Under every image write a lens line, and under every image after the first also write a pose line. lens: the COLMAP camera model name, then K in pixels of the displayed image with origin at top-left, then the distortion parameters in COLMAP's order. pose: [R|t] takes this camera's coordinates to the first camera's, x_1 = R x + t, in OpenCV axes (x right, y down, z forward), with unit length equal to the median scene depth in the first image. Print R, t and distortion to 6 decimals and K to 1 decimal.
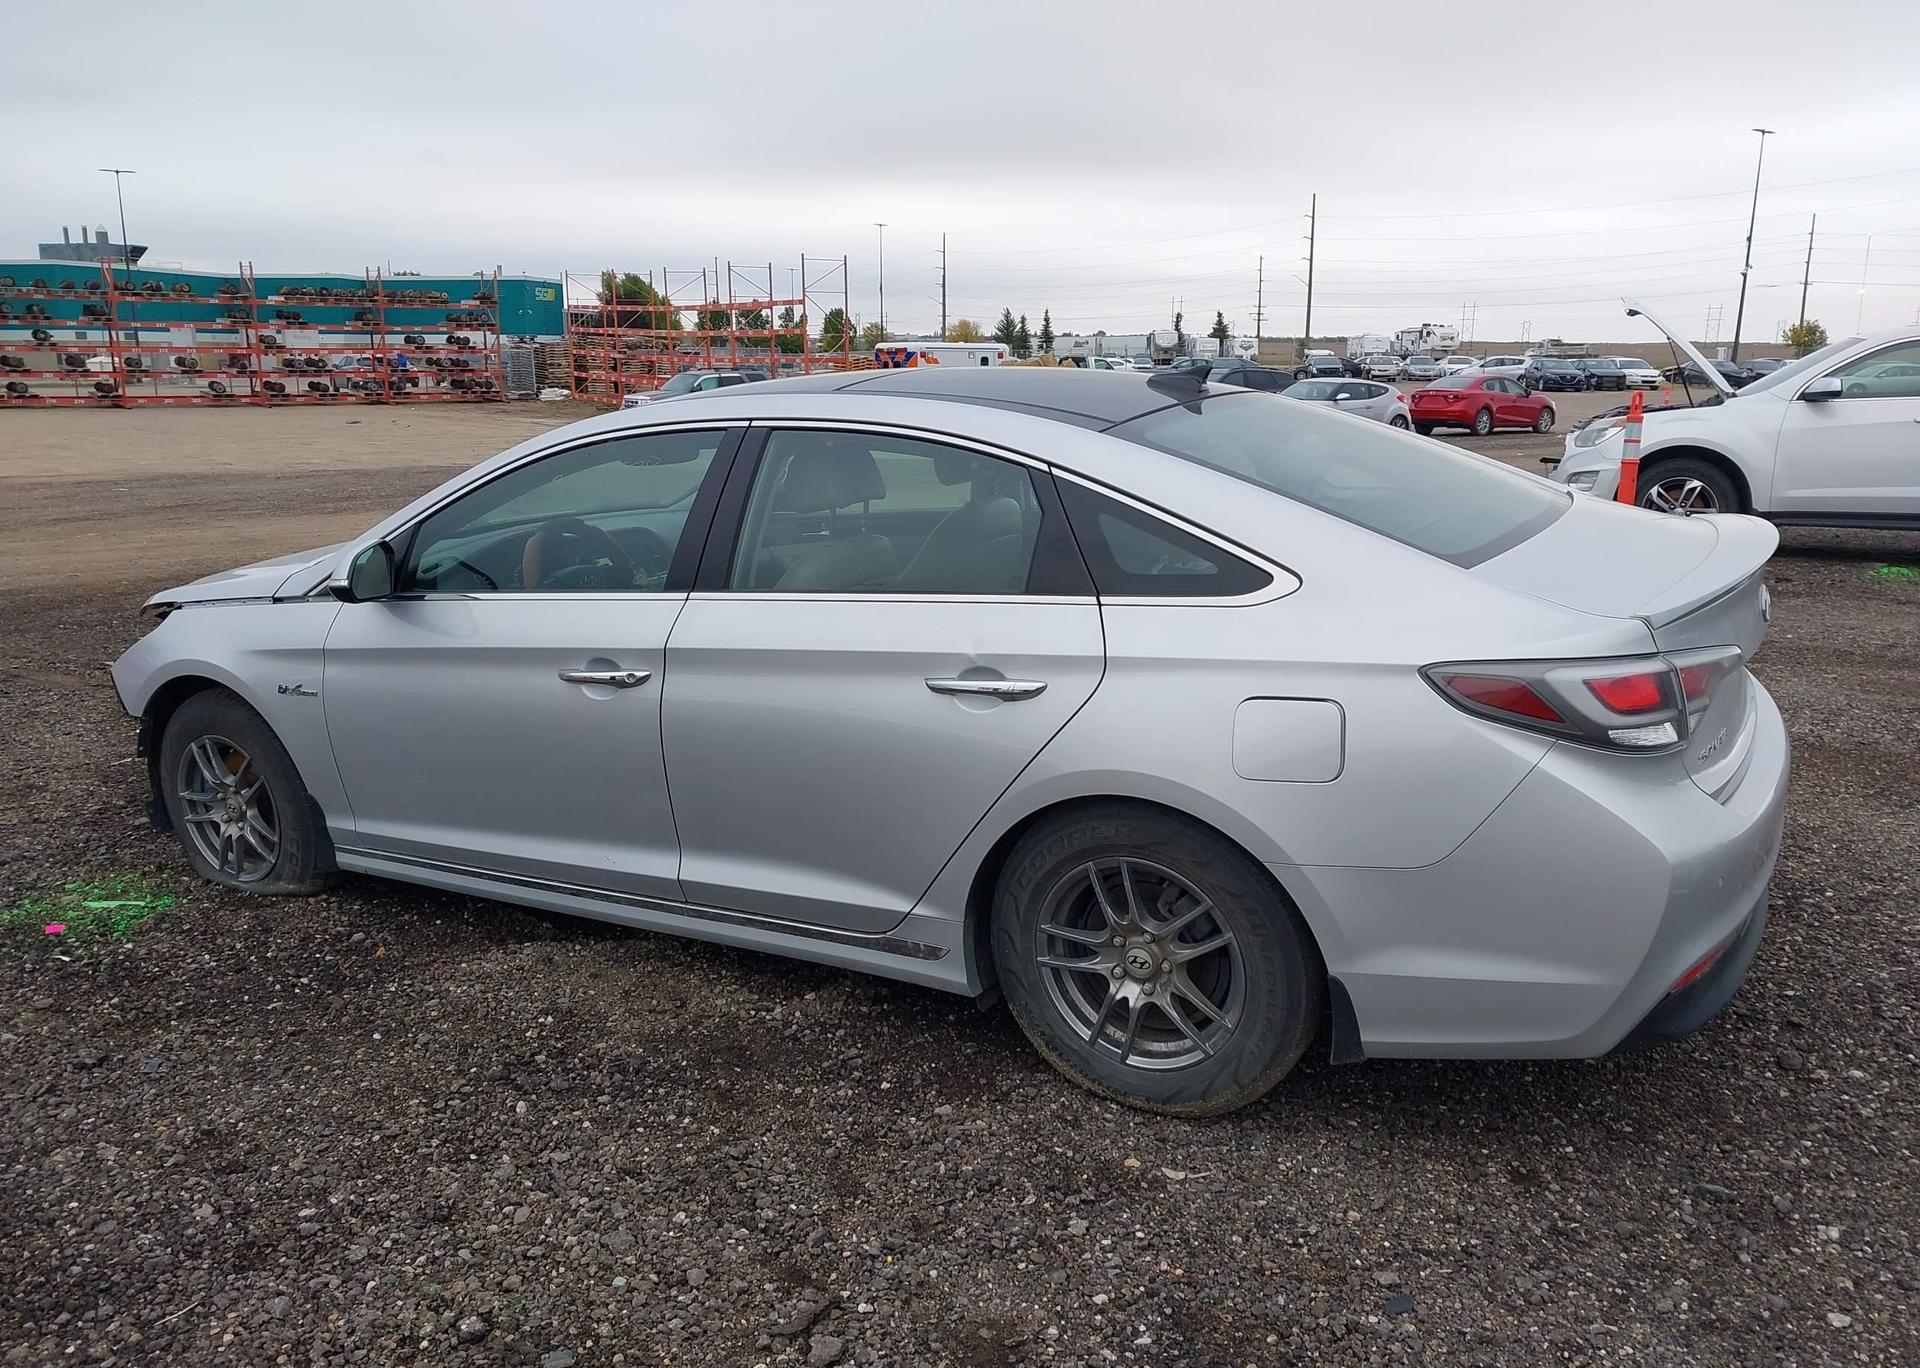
lens RADIAL K [[1478.0, 0, 953.9], [0, 1478.0, 704.0], [0, 0, 1]] dist [0.037233, -0.055018]
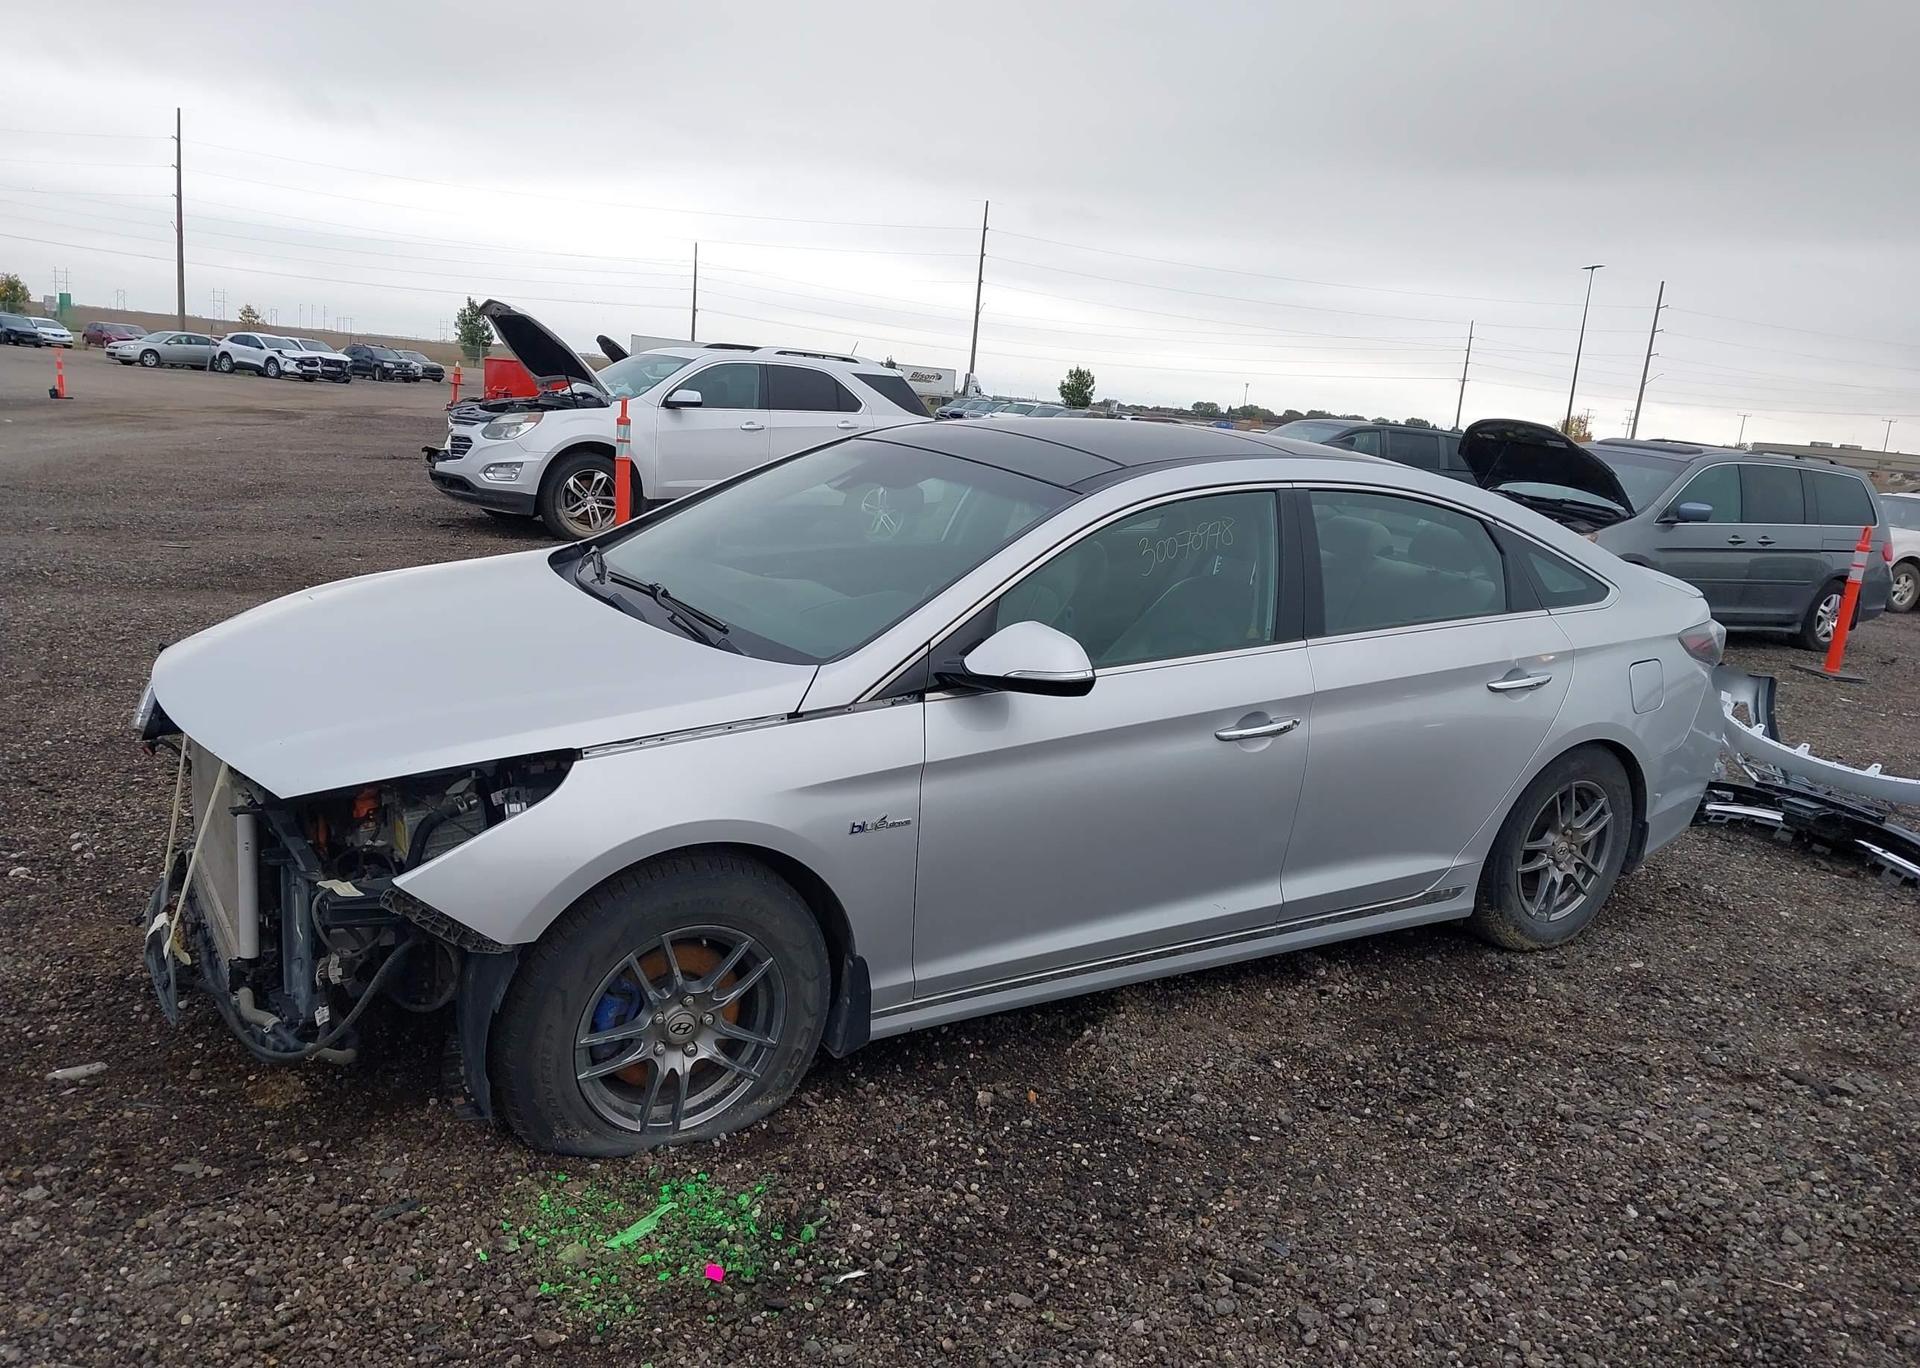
lens RADIAL K [[1478.0, 0, 953.9], [0, 1478.0, 704.0], [0, 0, 1]] dist [0.037233, -0.055018]
pose [[0.475132, -0.139851, 0.868730, -1.388405], [0.116054, 0.988624, 0.095679, -0.180382], [-0.872228, 0.055359, 0.485957, 0.756680]]
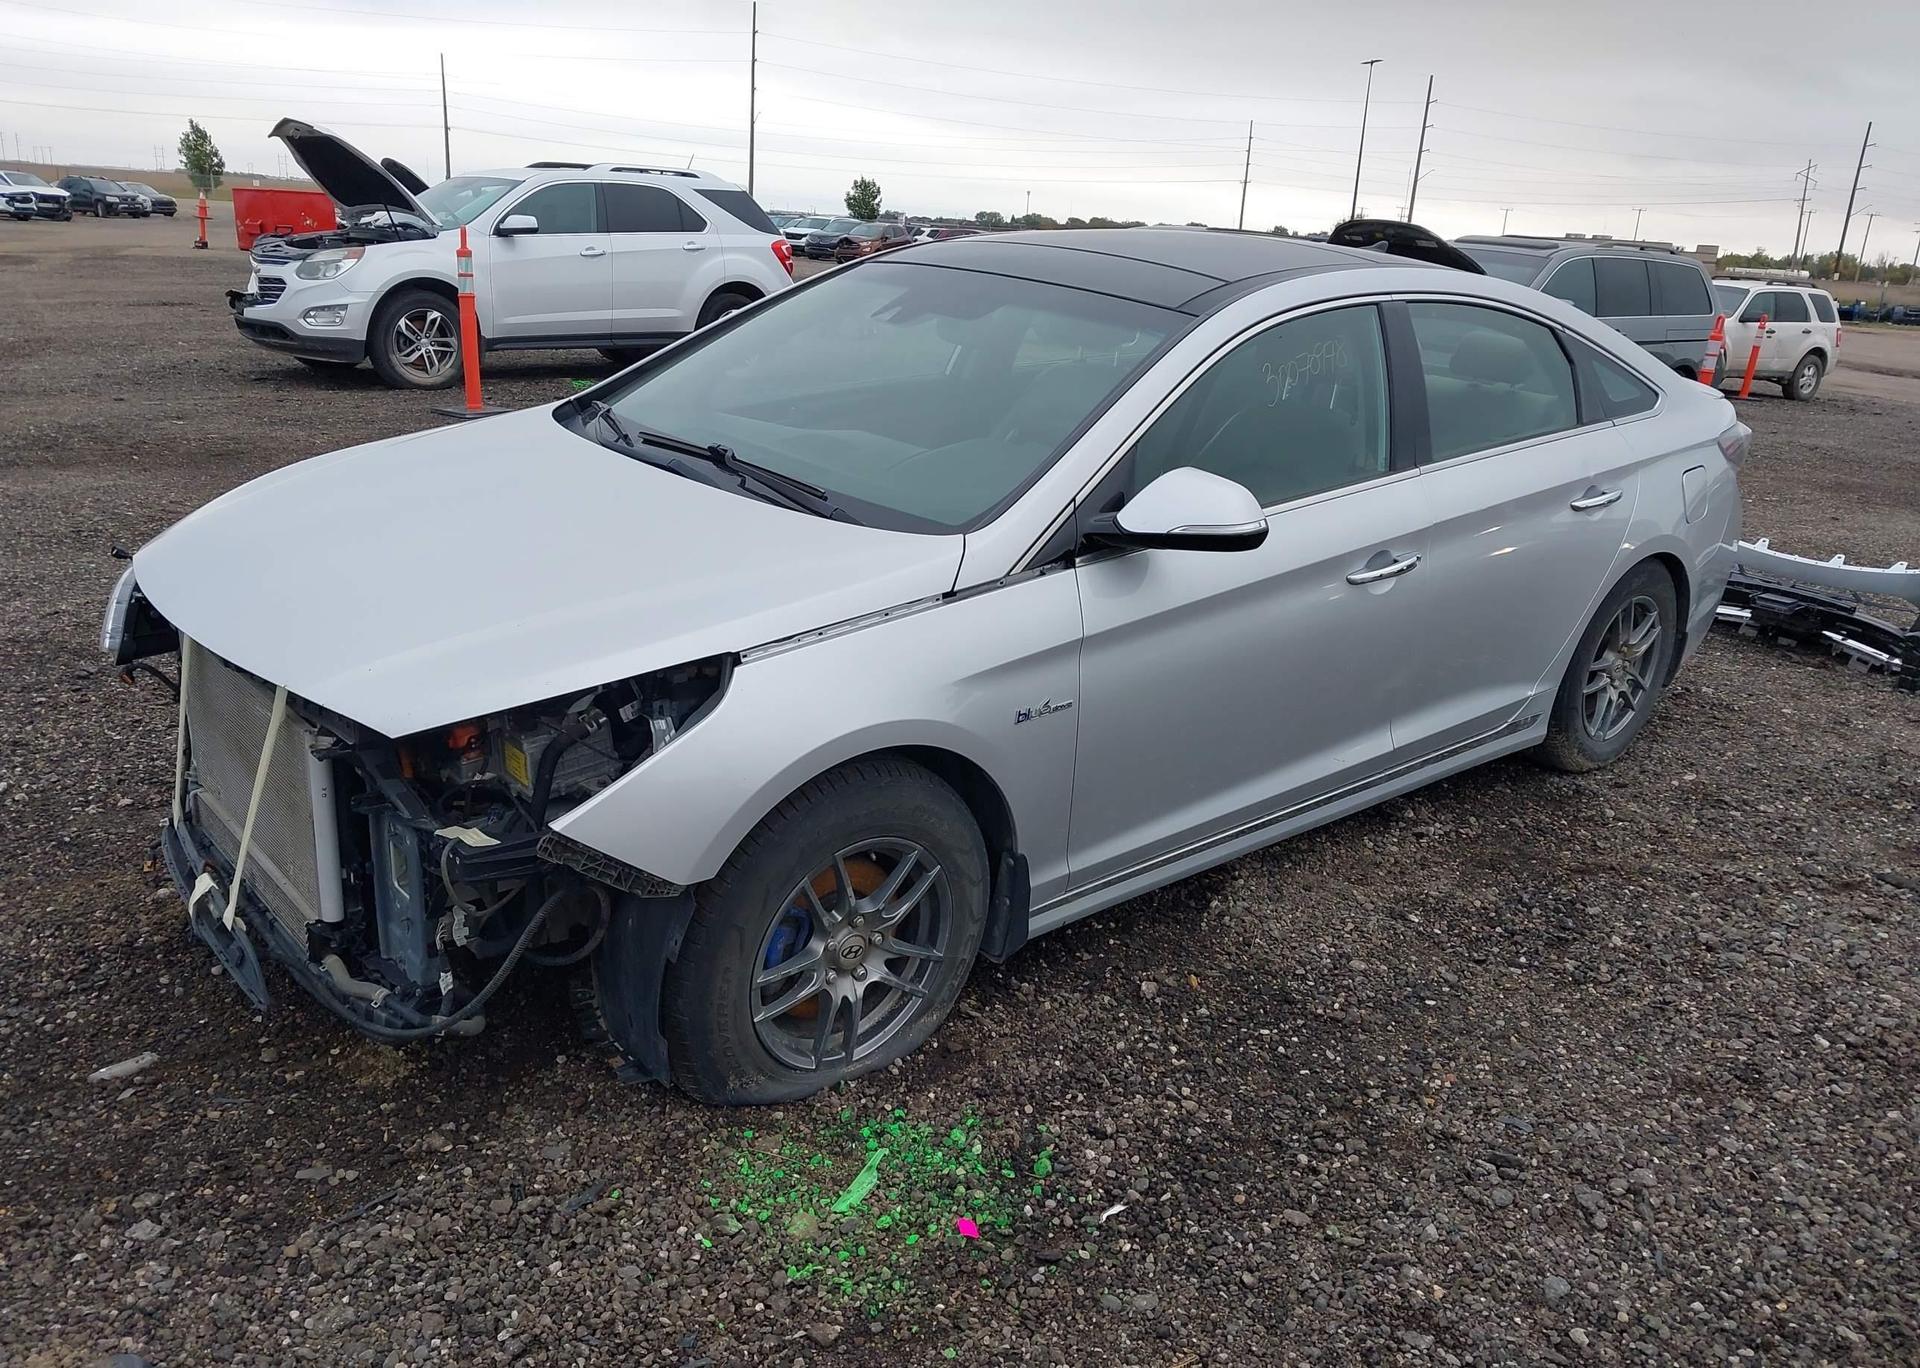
lens RADIAL K [[1472.7, 0, 952.7], [0, 1472.7, 699.5], [0, 0, 1]] dist [0.056152, -0.081559]
pose [[0.348326, -0.267914, 0.898271, -1.373673], [0.160719, 0.961164, 0.224349, -0.223285], [-0.923493, 0.066223, 0.377857, 1.001497]]
